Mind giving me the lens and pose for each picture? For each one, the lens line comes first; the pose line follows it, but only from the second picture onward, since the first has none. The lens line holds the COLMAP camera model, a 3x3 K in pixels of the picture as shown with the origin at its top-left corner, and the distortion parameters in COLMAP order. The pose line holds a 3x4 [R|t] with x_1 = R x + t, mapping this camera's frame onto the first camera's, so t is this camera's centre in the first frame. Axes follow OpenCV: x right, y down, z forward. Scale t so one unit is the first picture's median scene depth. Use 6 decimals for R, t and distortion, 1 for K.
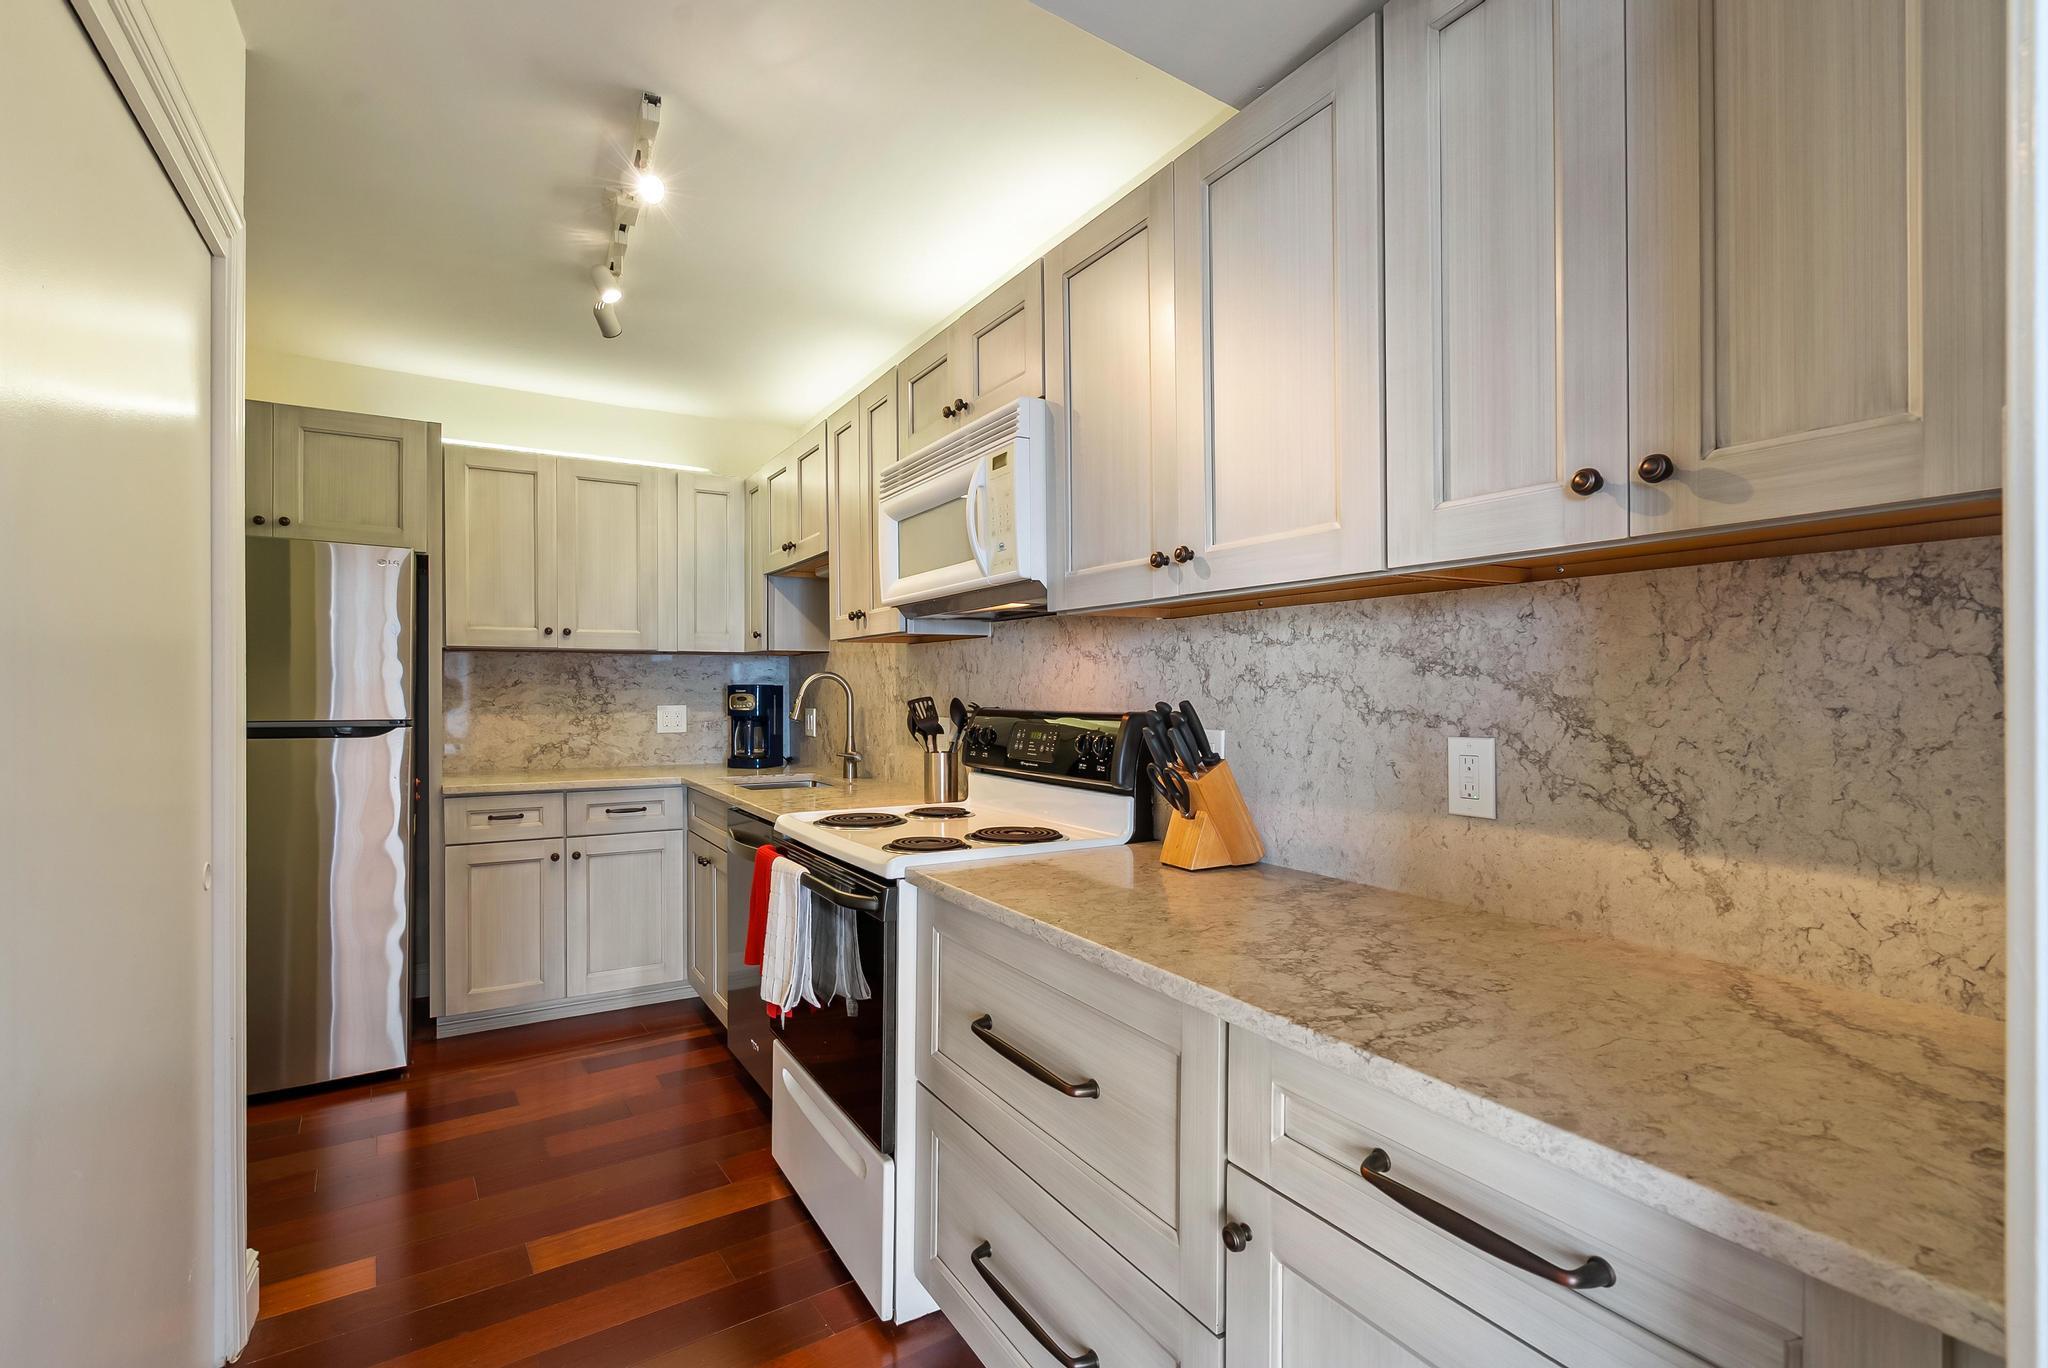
lens RADIAL K [[910.3, 0, 1022.9], [0, 910.3, 692.0], [0, 0, 1]] dist [0.000094, 0.001473]
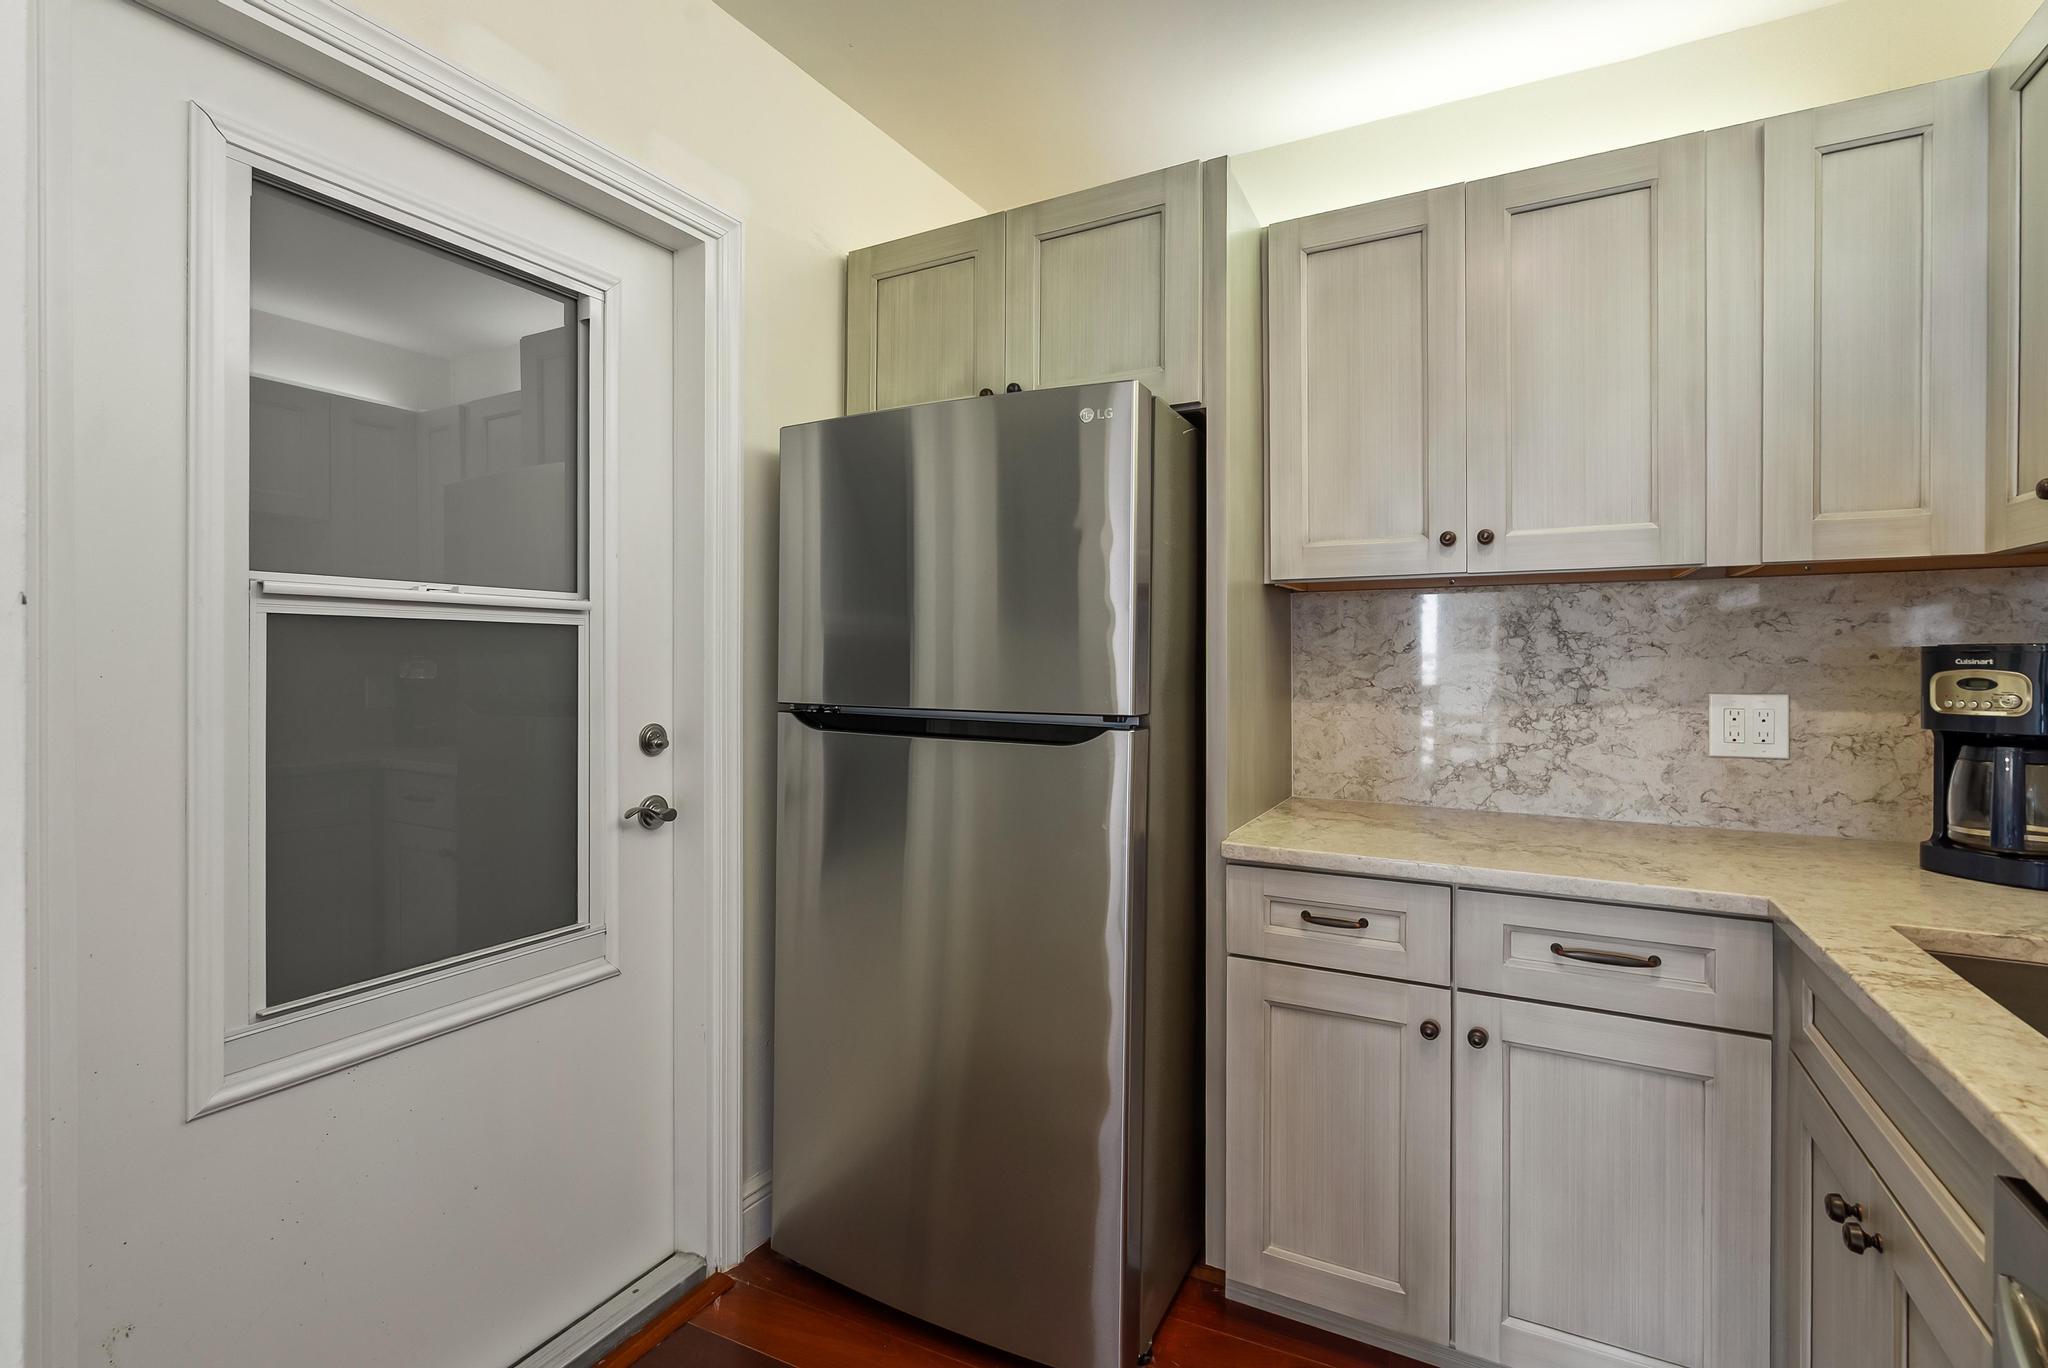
lens RADIAL K [[910.3, 0, 1038.0], [0, 910.3, 664.4], [0, 0, 1]] dist [0.000094, 0.001473]
pose [[0.499940, 0.002942, -0.866055, -0.210727], [-0.002244, 0.999995, 0.002101, 0.000362], [0.866057, 0.000893, 0.499945, 0.577406]]
